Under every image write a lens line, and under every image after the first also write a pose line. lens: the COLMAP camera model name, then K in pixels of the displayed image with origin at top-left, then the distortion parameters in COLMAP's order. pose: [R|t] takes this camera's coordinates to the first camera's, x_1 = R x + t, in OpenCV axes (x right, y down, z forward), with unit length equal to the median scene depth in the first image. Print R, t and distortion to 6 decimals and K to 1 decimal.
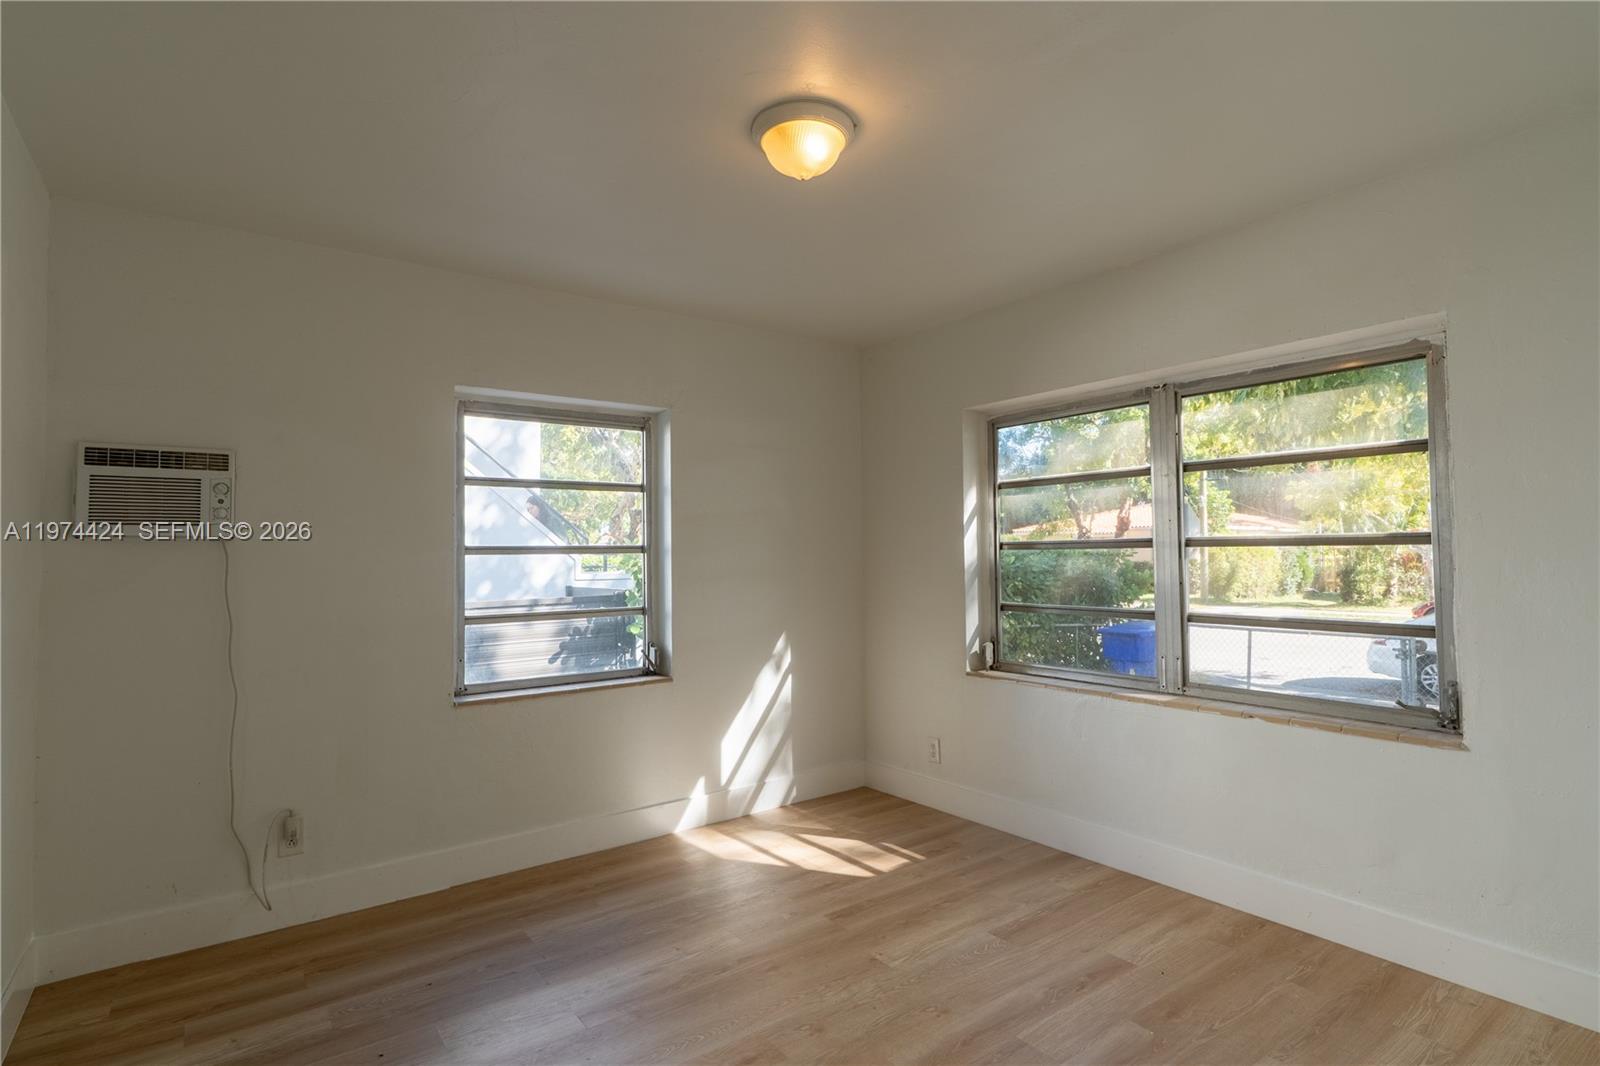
lens RADIAL K [[809.5, 0, 802.9], [0, 809.5, 529.6], [0, 0, 1]] dist [0.012104, 0.000066]
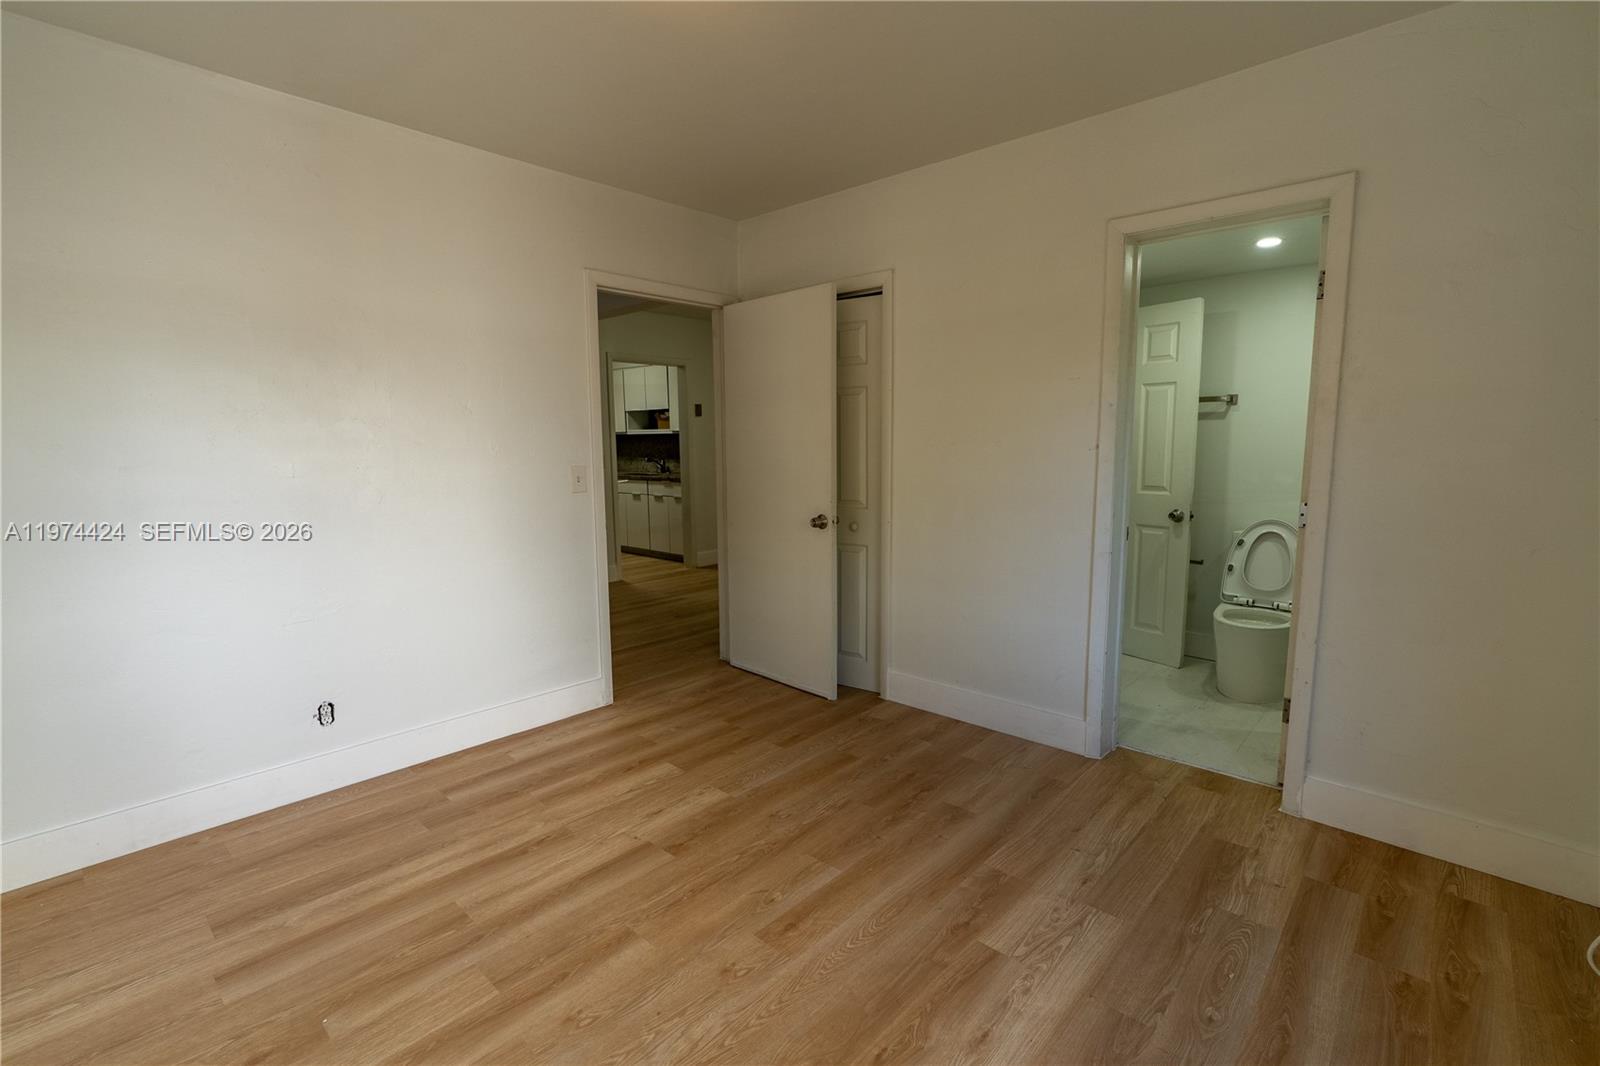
lens RADIAL K [[718.2, 0, 800.8], [0, 718.2, 526.2], [0, 0, 1]] dist [-0.014697, 0.004679]
pose [[-0.982078, 0.040644, -0.184038, 0.044095], [0.024021, 0.995500, 0.091668, 0.041546], [0.186935, 0.085605, -0.978635, 1.202292]]
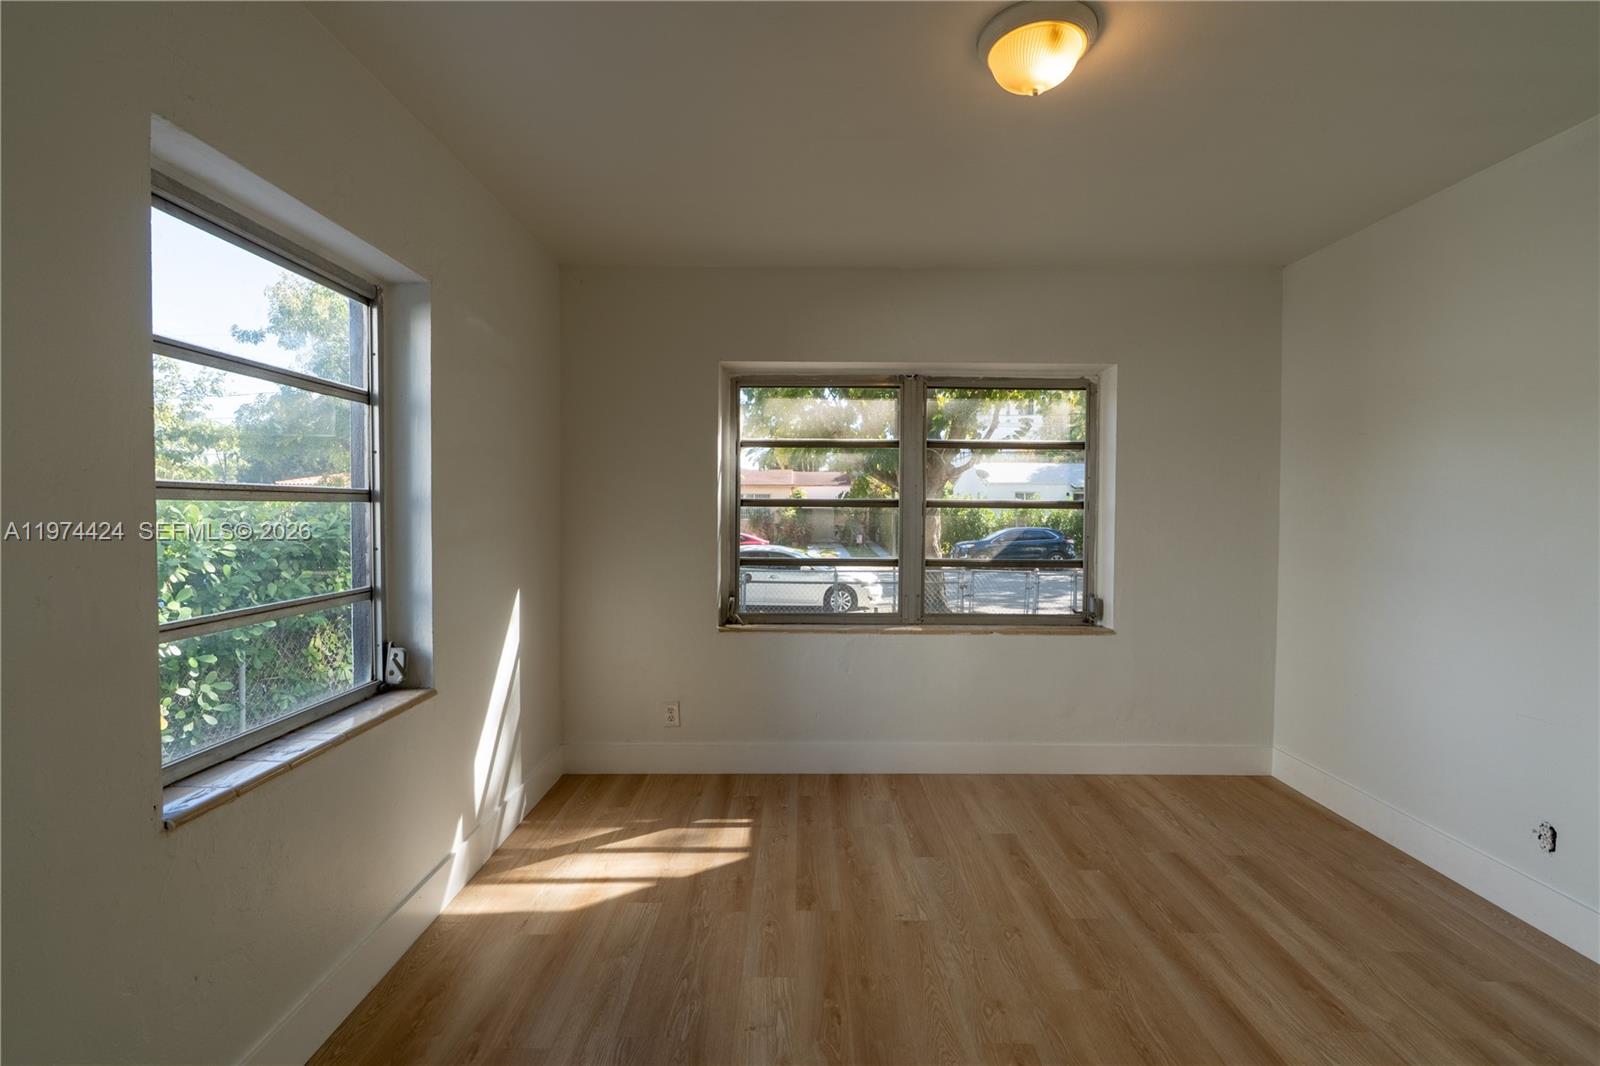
lens RADIAL K [[718.2, 0, 800.8], [0, 718.2, 526.2], [0, 0, 1]] dist [-0.014697, 0.004679]
pose [[0.600666, -0.005066, 0.799484, -0.548261], [-0.035365, 0.998833, 0.032900, 0.020844], [-0.798718, -0.048036, 0.599786, 0.488656]]
